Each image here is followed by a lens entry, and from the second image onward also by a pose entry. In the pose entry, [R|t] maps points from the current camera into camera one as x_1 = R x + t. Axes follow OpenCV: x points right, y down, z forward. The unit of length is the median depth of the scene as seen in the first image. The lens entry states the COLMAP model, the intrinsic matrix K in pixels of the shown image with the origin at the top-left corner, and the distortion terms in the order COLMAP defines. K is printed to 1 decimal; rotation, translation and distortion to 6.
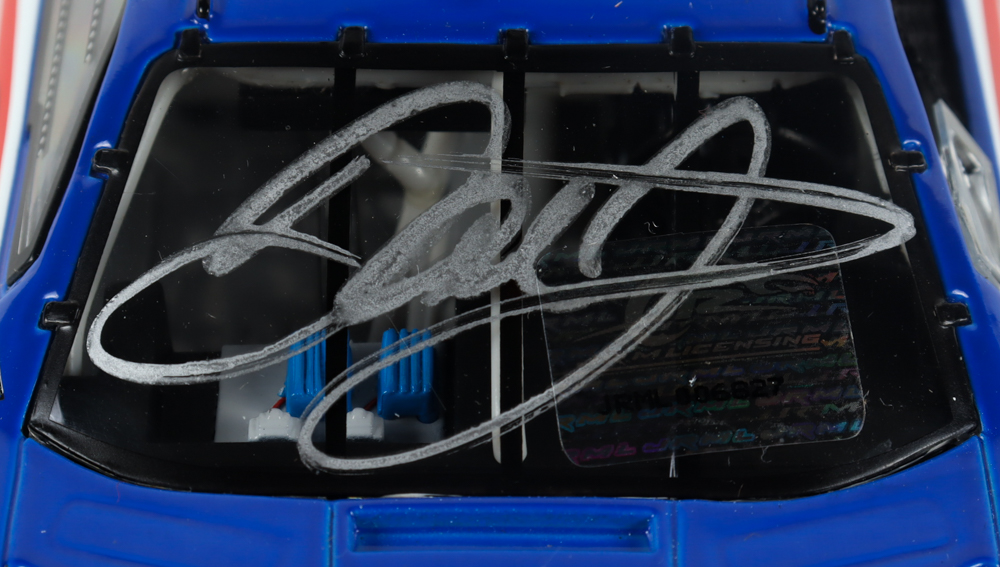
lens RADIAL K [[2753.8, 0, 500.0], [0, 2753.8, 283.5], [0, 0, 1]] dist [-0.022817, -0.267418]
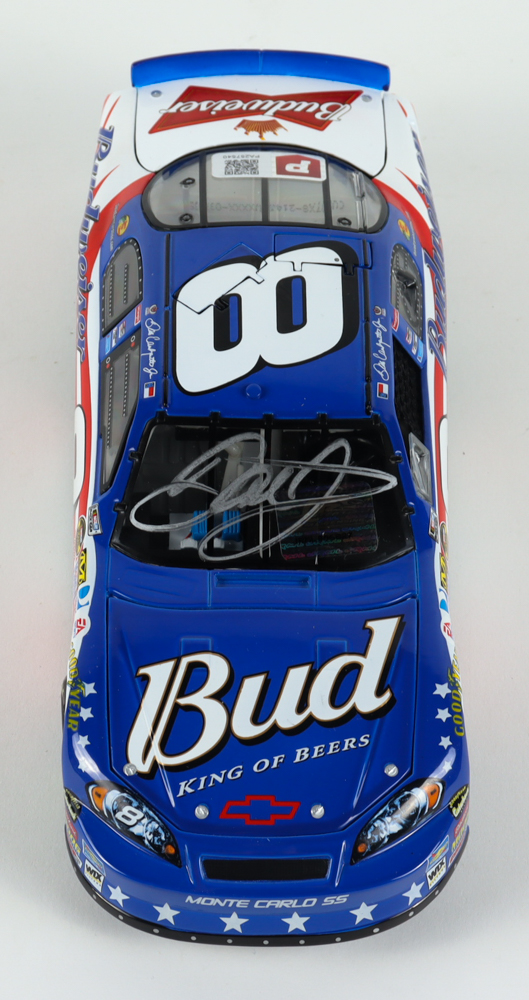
lens RADIAL K [[3430.9, 0, 264.5], [0, 3430.9, 500.0], [0, 0, 1]] dist [0.018139, 0.374252]
pose [[0.999718, 0.012474, 0.020223, -0.076463], [-0.015204, 0.989888, 0.141037, -0.548021], [-0.018259, -0.141305, 0.989798, -2.844668]]
